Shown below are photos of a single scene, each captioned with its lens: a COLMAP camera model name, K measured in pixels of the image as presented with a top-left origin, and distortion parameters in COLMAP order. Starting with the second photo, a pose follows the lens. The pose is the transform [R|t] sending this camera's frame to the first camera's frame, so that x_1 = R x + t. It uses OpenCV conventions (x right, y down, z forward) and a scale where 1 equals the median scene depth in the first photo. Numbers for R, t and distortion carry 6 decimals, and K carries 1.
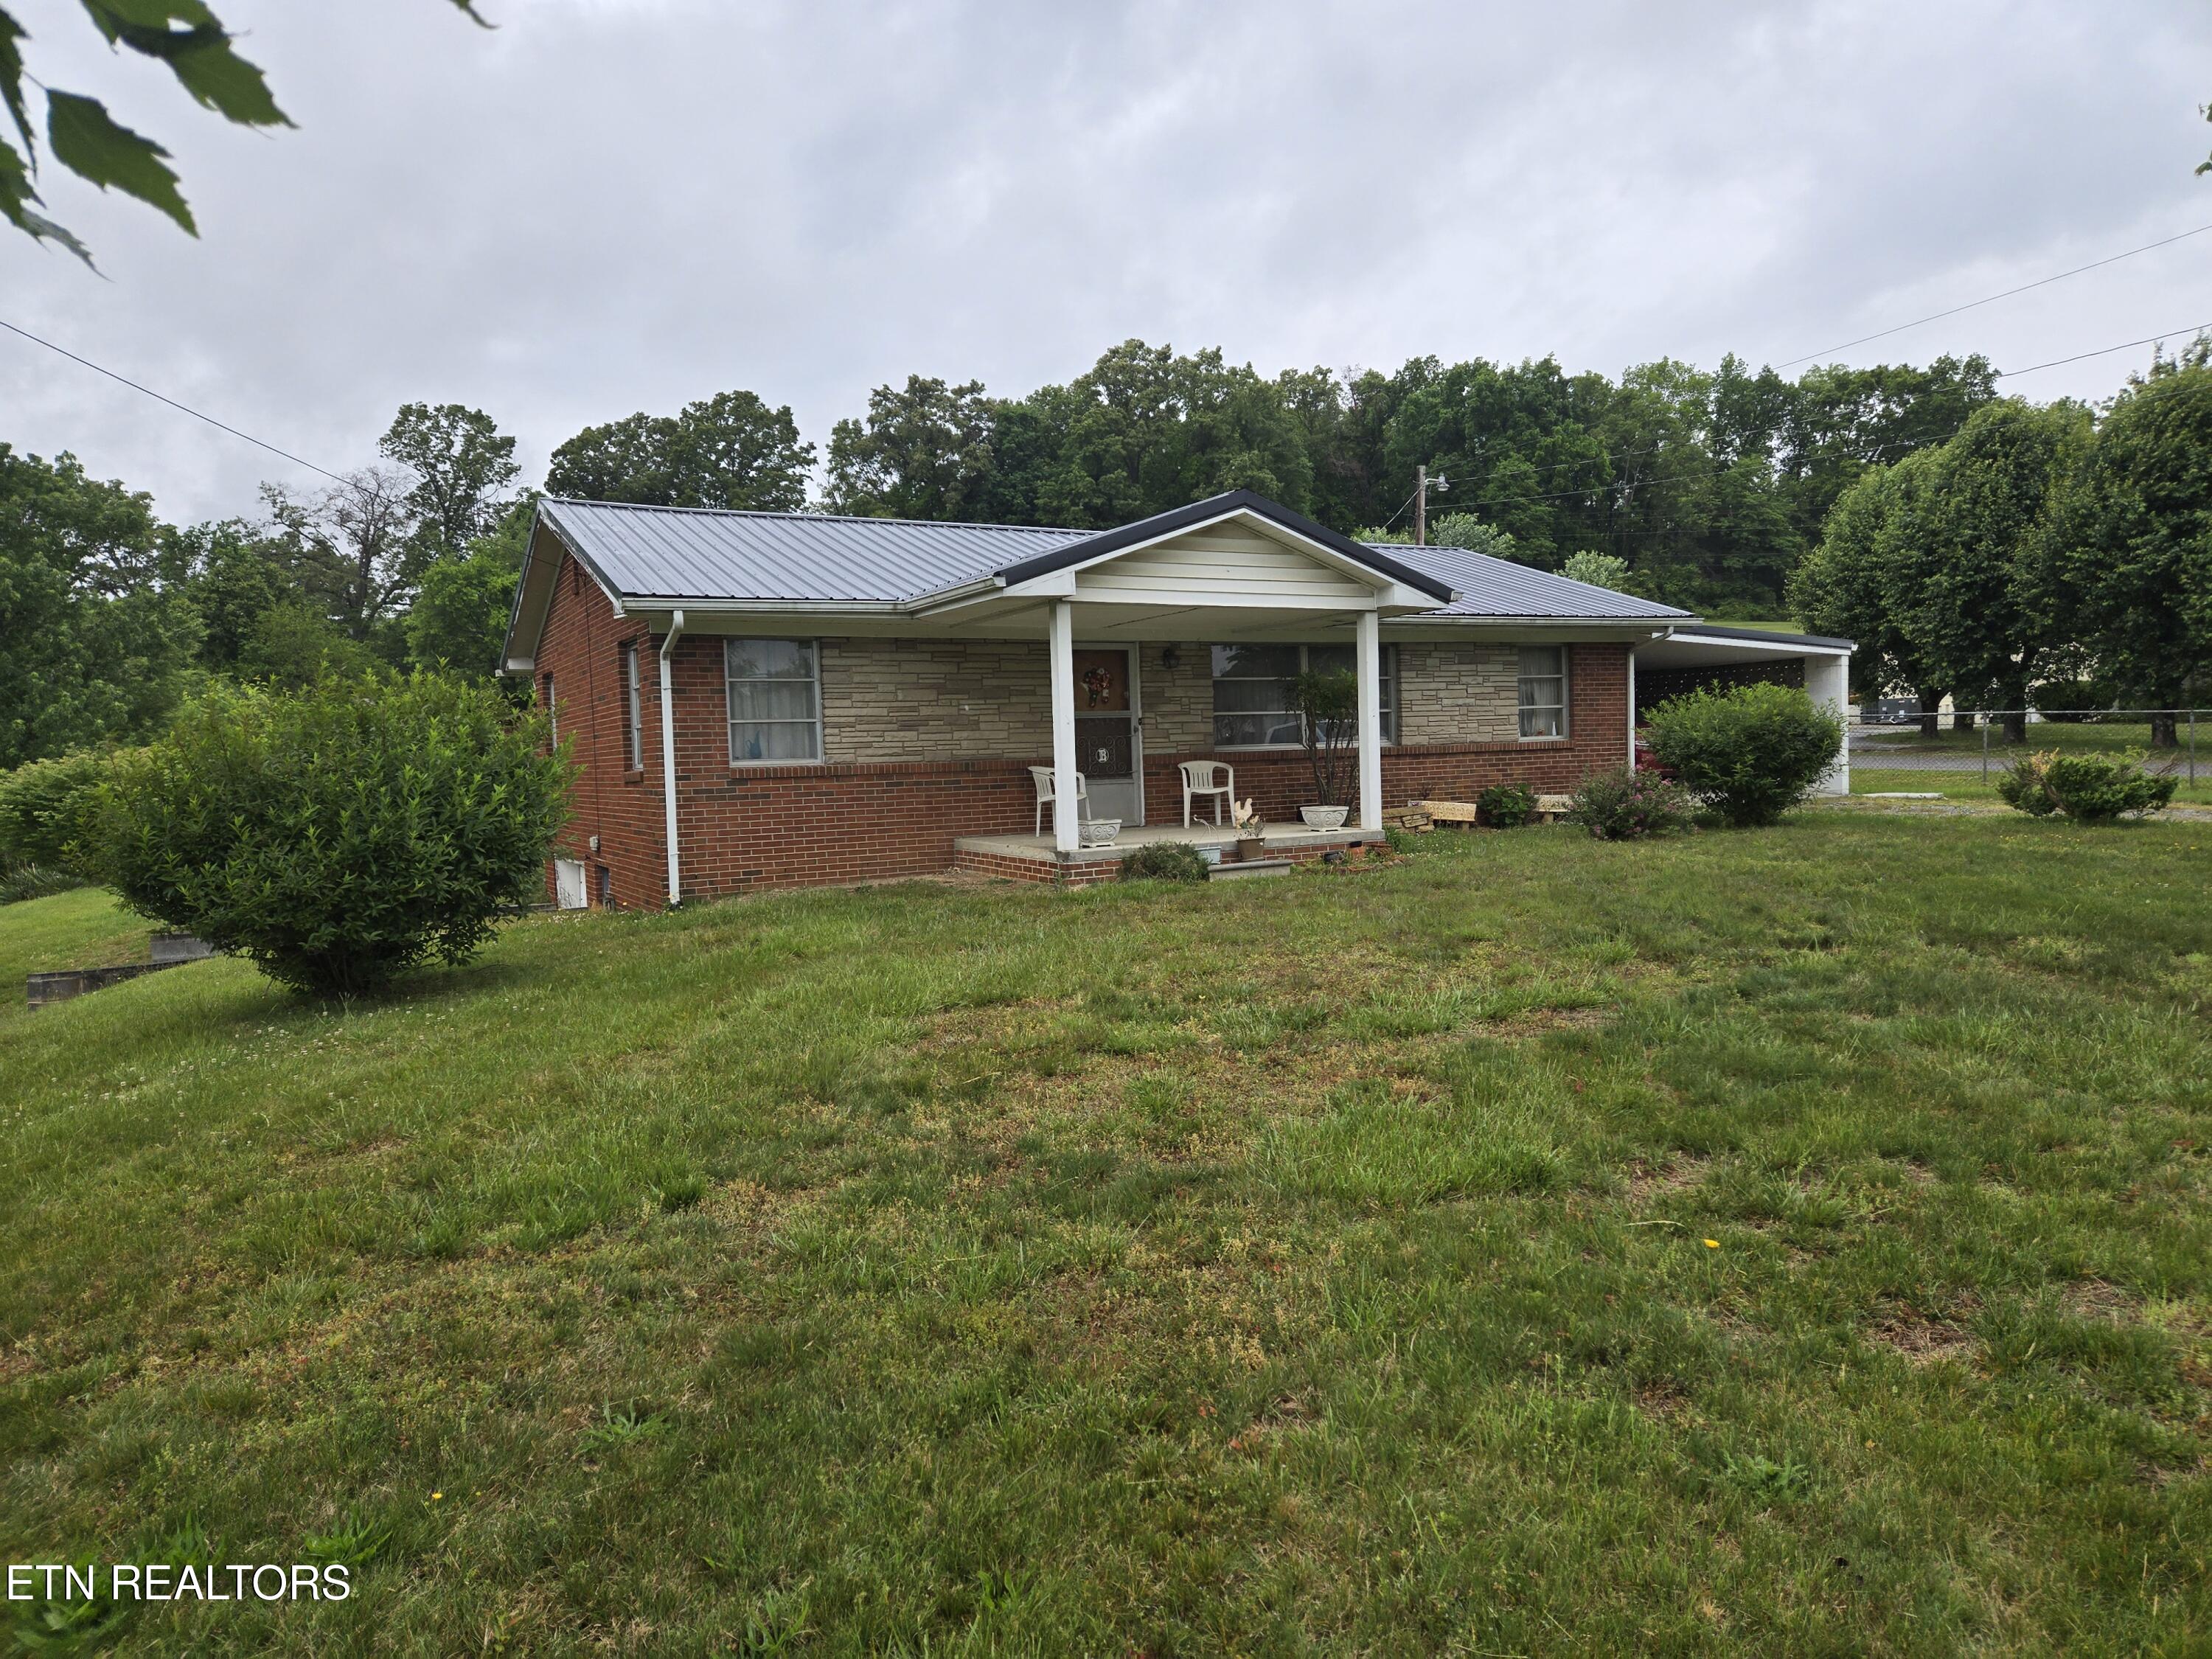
lens RADIAL K [[1483.3, 0, 1108.9], [0, 1483.3, 833.6], [0, 0, 1]] dist [0.050204, -0.007053]
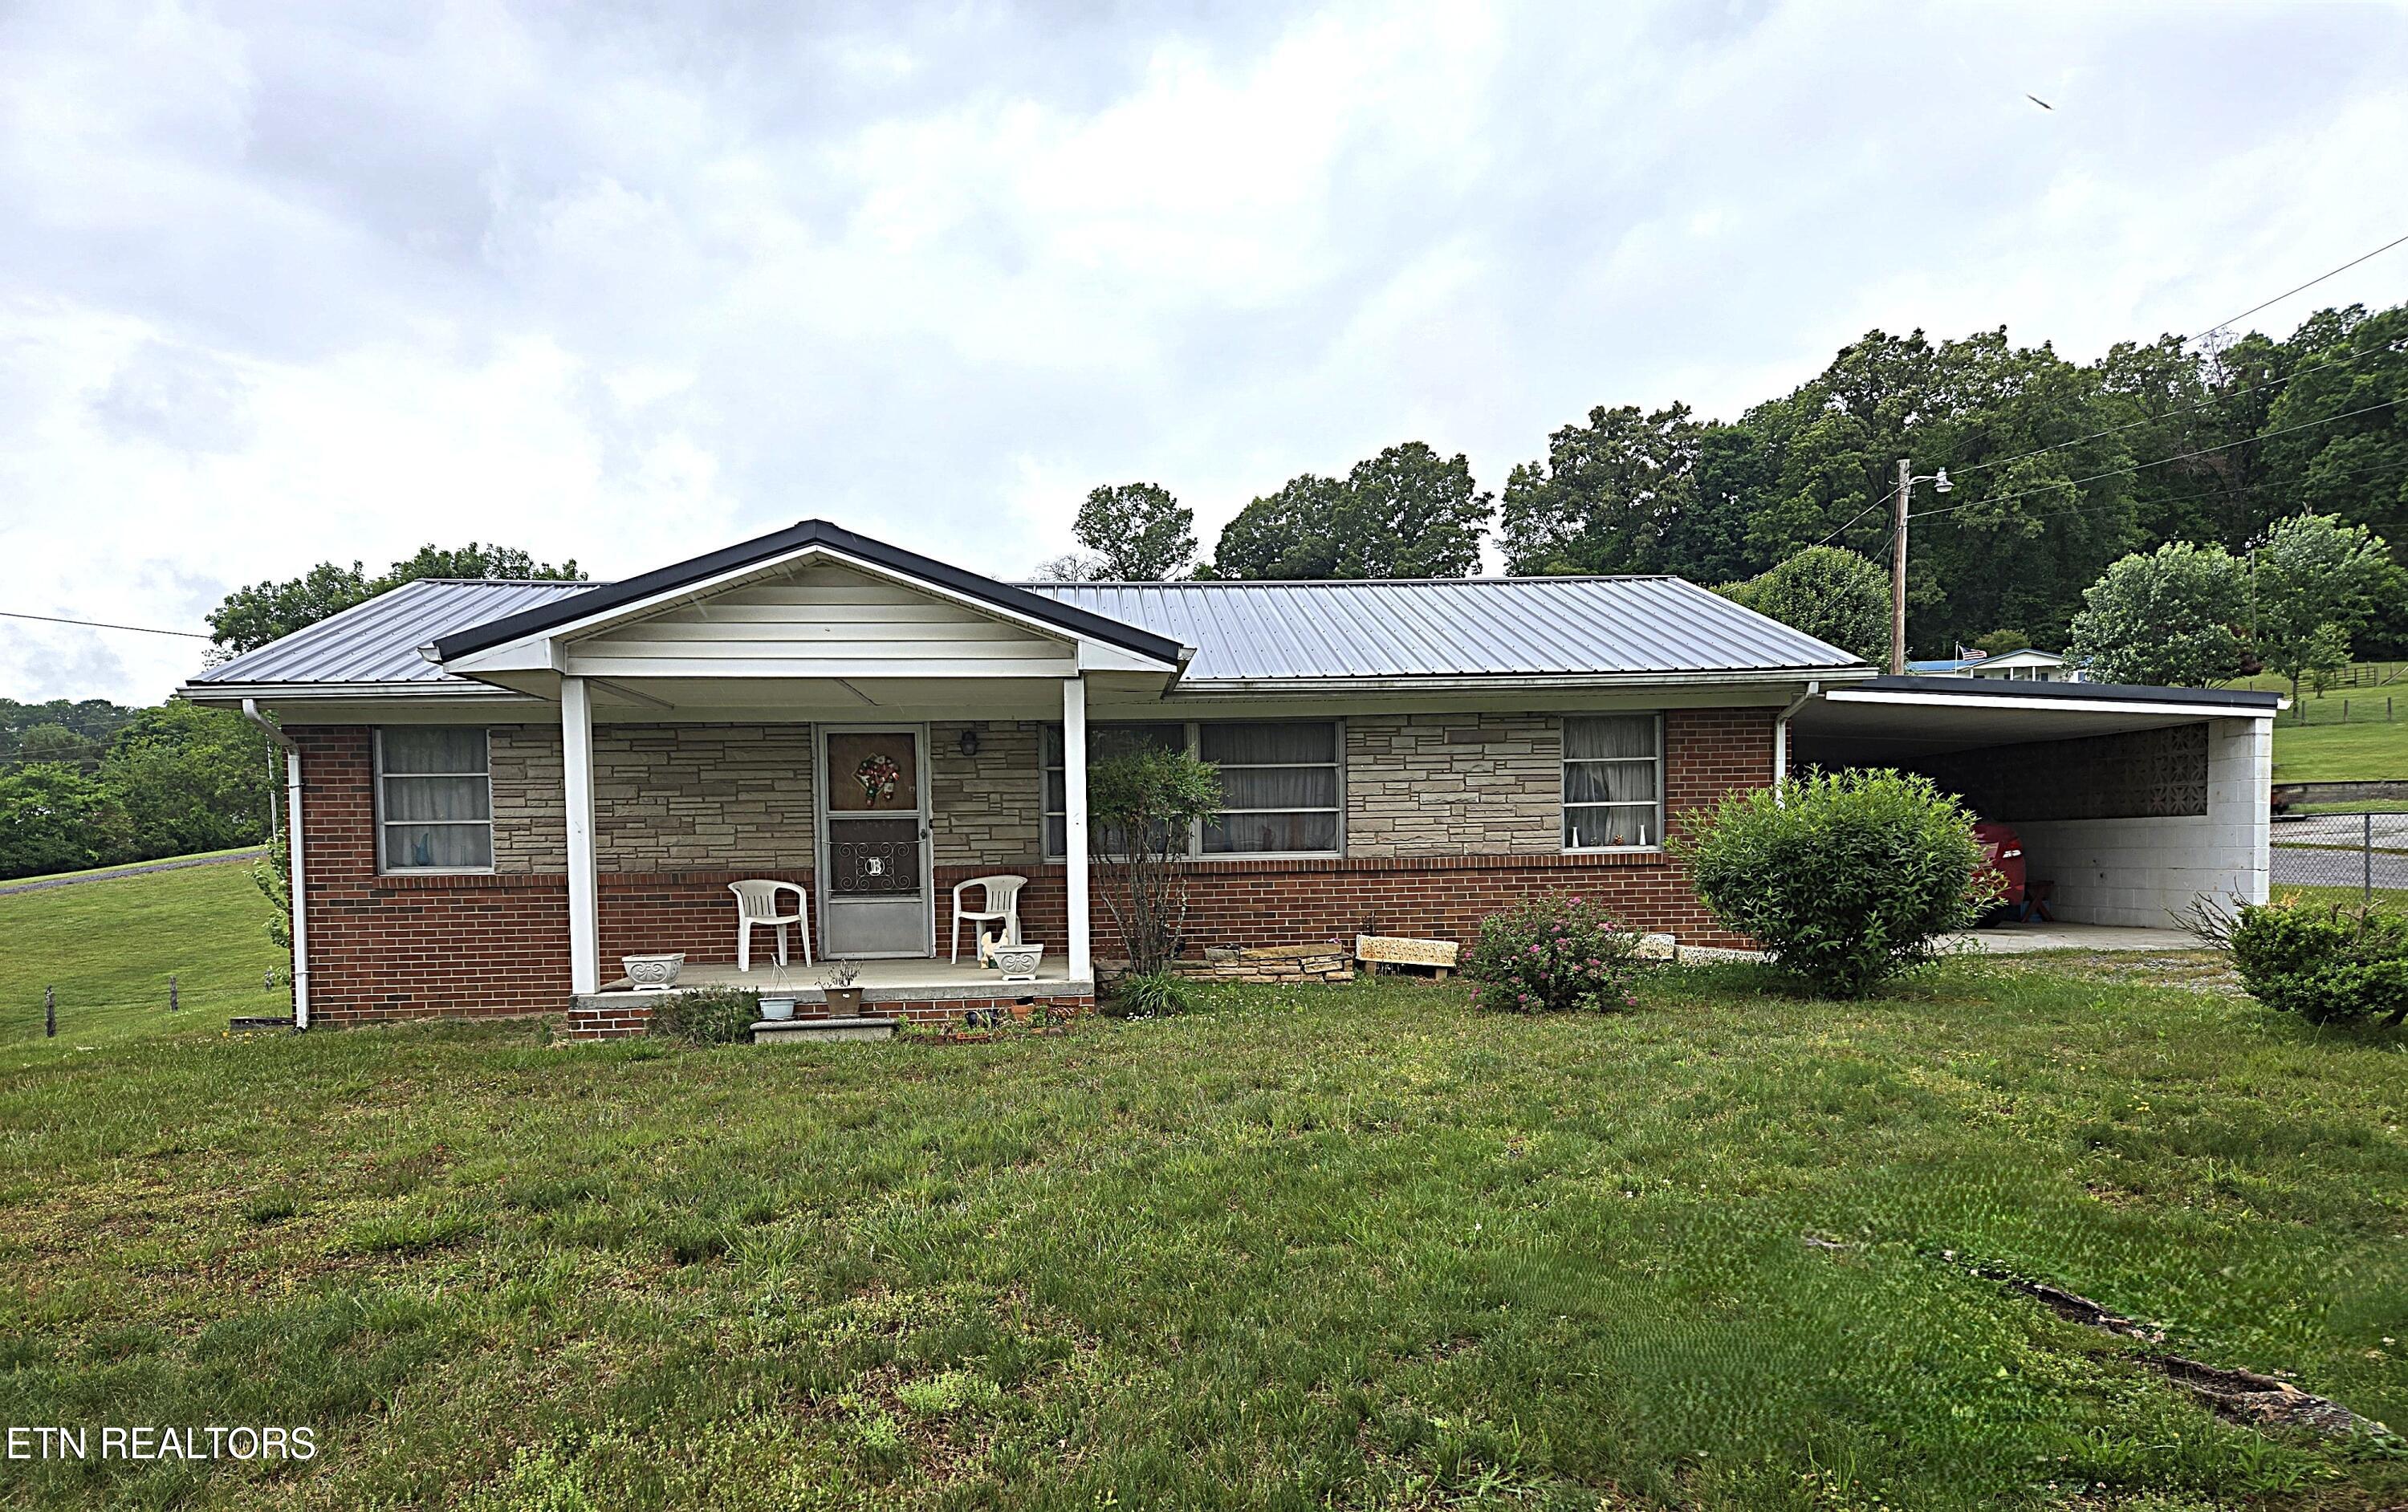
lens RADIAL K [[1640.2, 0, 1186.5], [0, 1640.2, 873.1], [0, 0, 1]] dist [0.059649, -0.025724]
pose [[0.906320, 0.020792, -0.422081, 0.413261], [-0.033586, 0.999174, -0.022898, -0.027952], [0.421256, 0.034928, 0.906269, 0.223538]]
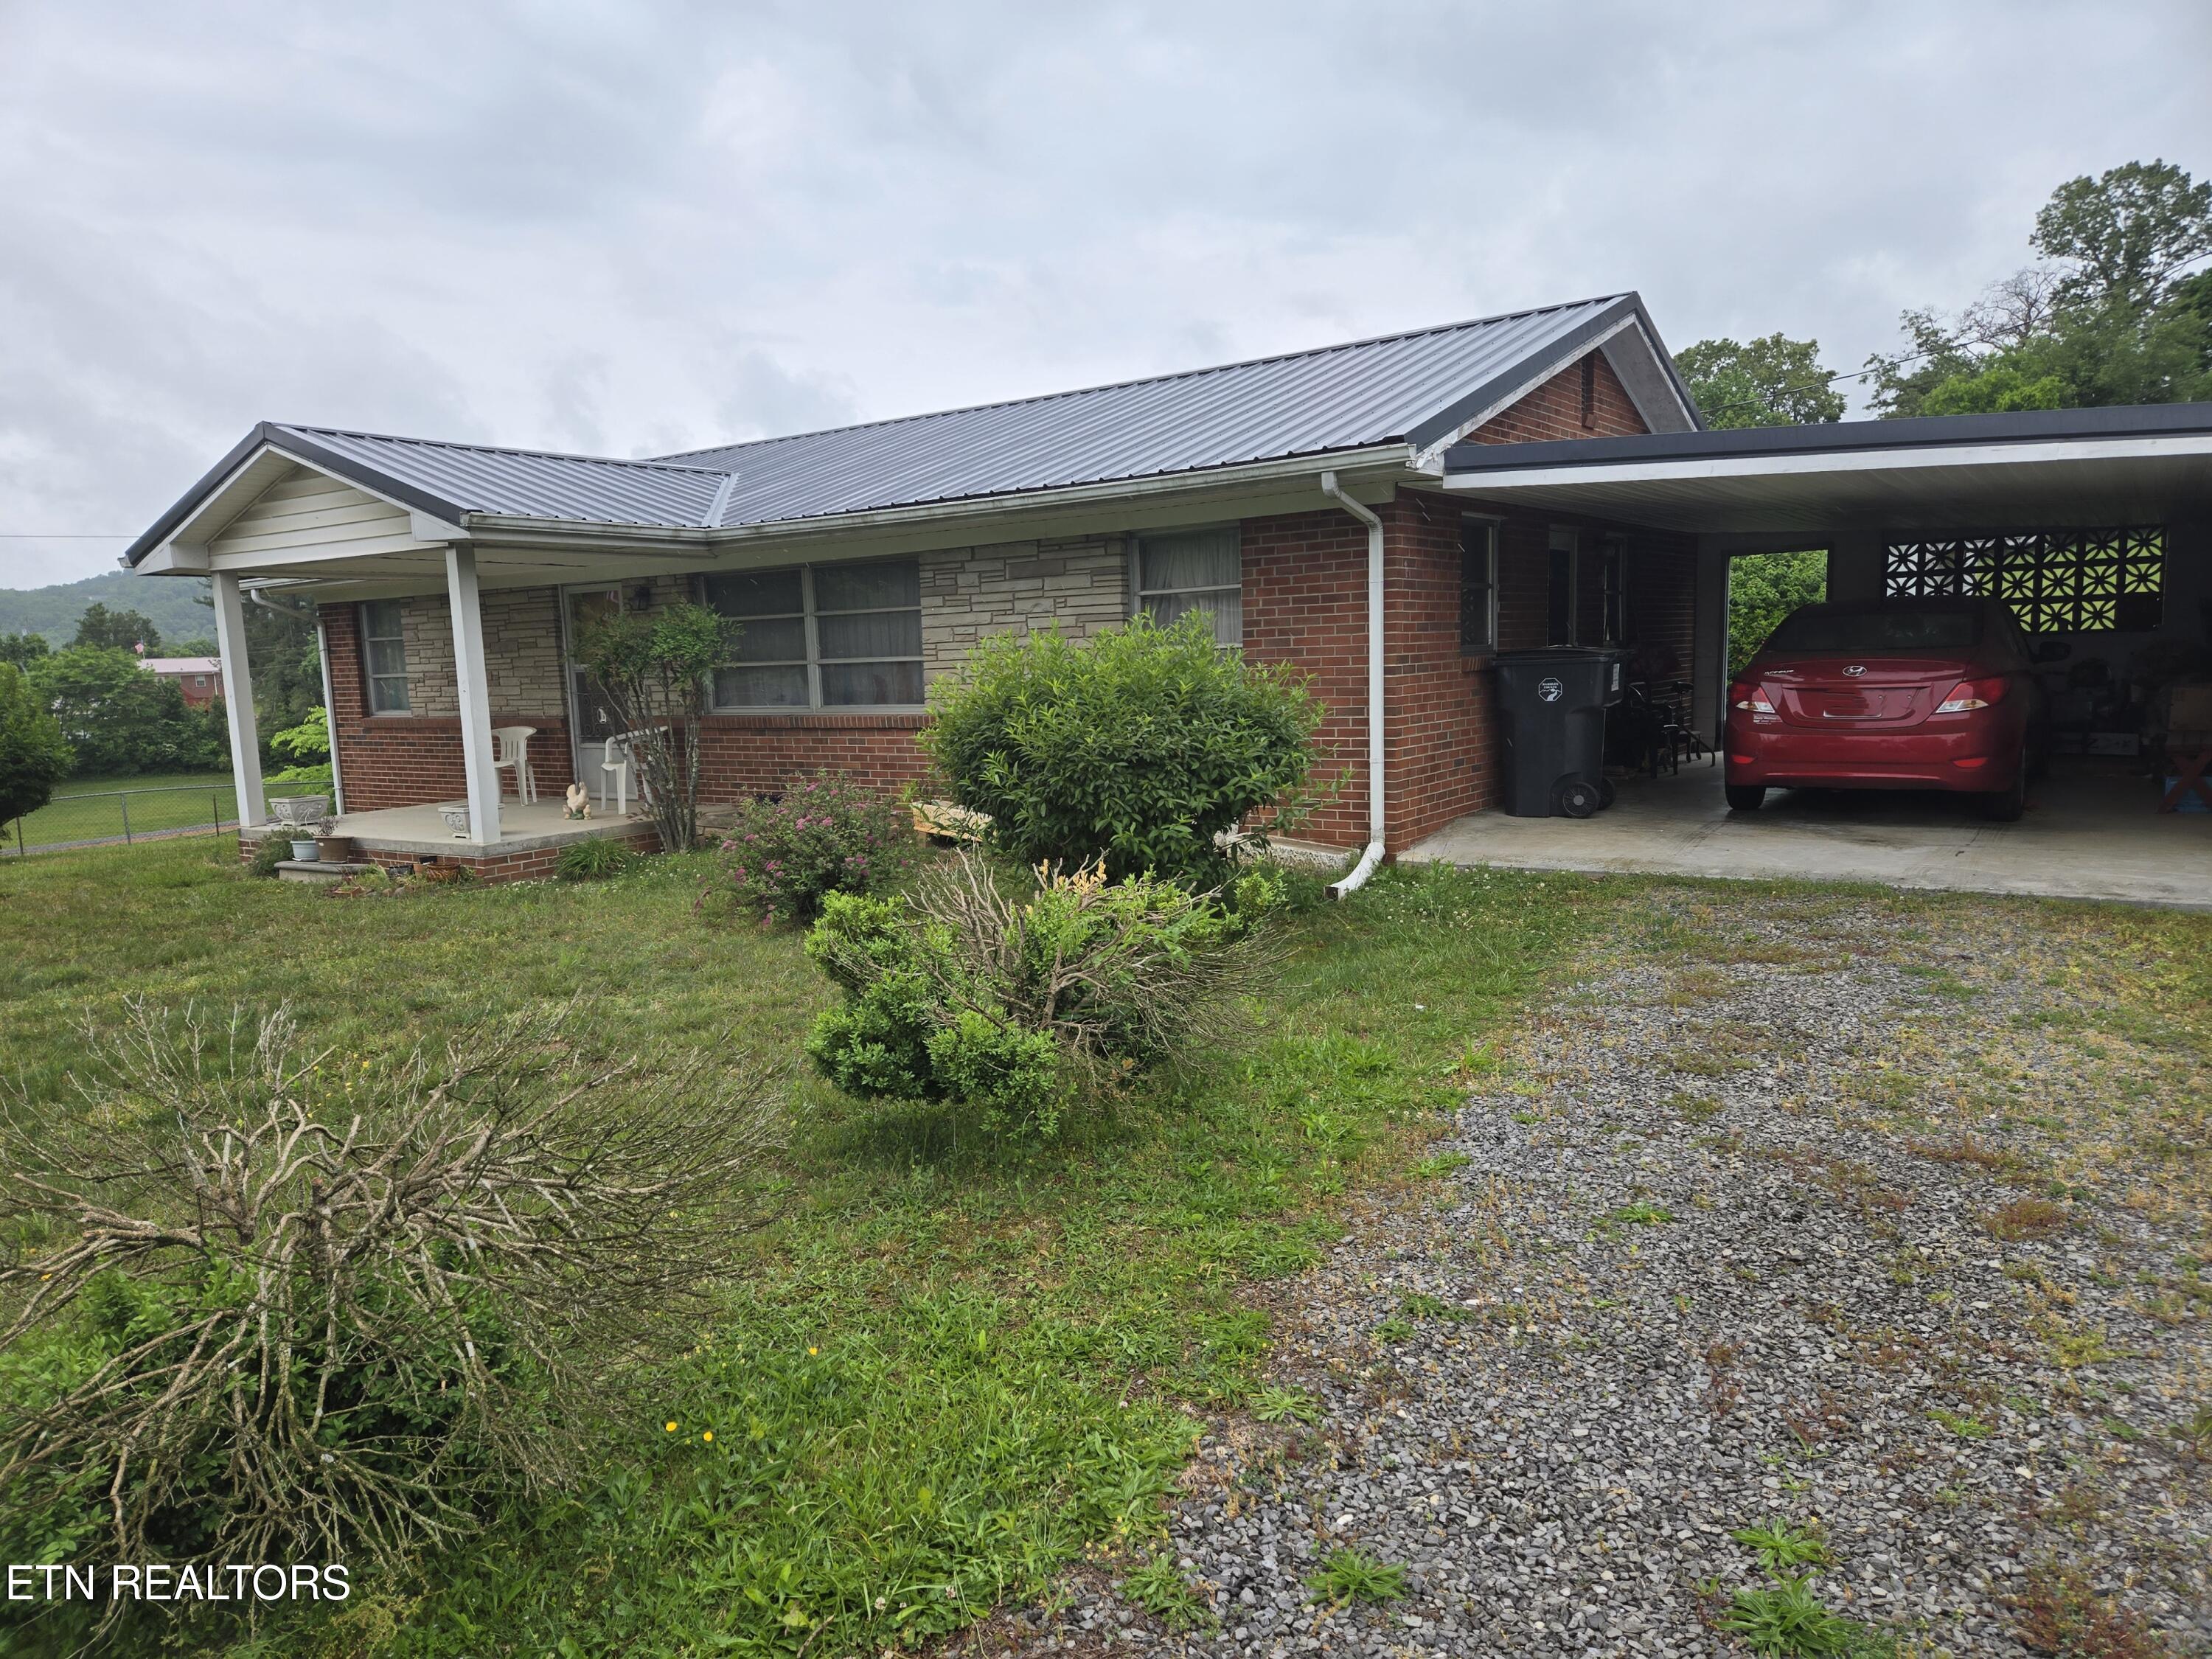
lens RADIAL K [[1483.3, 0, 1098.9], [0, 1483.3, 841.9], [0, 0, 1]] dist [0.050204, -0.007053]
pose [[0.447074, 0.127755, -0.885326, 0.728930], [-0.024260, 0.991116, 0.130770, -0.080645], [0.894168, -0.036986, 0.446202, 0.695146]]
